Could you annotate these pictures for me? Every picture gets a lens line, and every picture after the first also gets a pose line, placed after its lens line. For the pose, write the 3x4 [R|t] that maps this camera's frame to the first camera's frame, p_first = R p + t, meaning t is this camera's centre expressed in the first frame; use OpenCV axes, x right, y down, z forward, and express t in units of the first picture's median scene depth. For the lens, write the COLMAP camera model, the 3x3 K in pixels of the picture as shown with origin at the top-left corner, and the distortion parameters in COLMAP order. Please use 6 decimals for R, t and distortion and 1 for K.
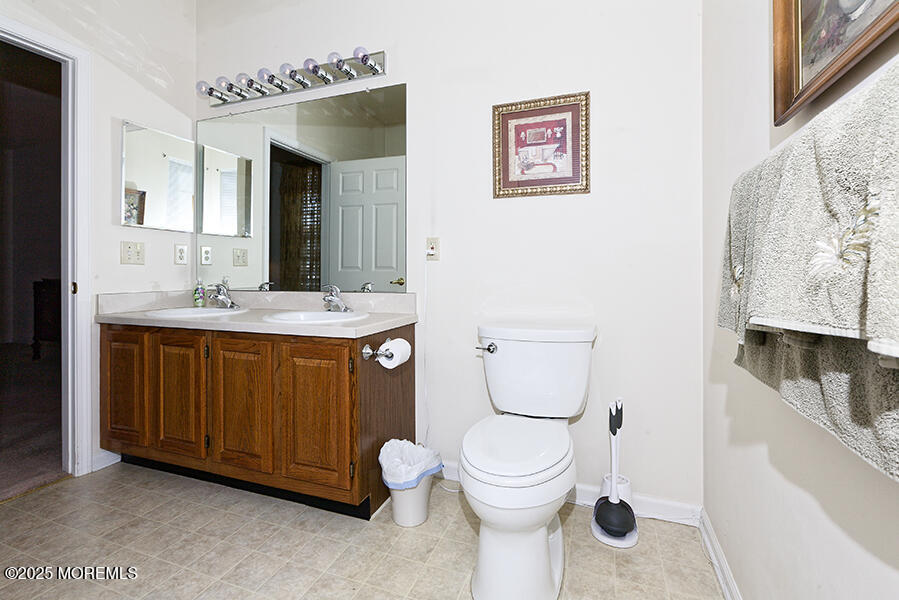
lens RADIAL K [[407.9, 0, 431.4], [0, 407.9, 273.3], [0, 0, 1]] dist [0.000146, 0.000268]
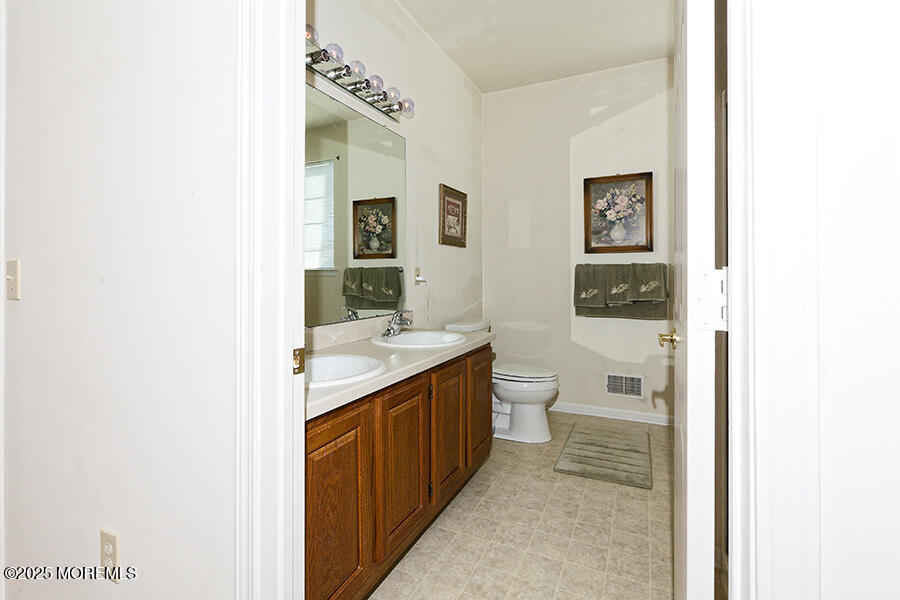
lens RADIAL K [[408.3, 0, 457.3], [0, 408.3, 274.2], [0, 0, 1]] dist [0.000146, 0.000268]
pose [[0.086493, -0.002979, 0.996248, -1.294333], [0.005391, 0.999982, 0.002522, -0.069106], [-0.996238, 0.005152, 0.086507, 0.760154]]
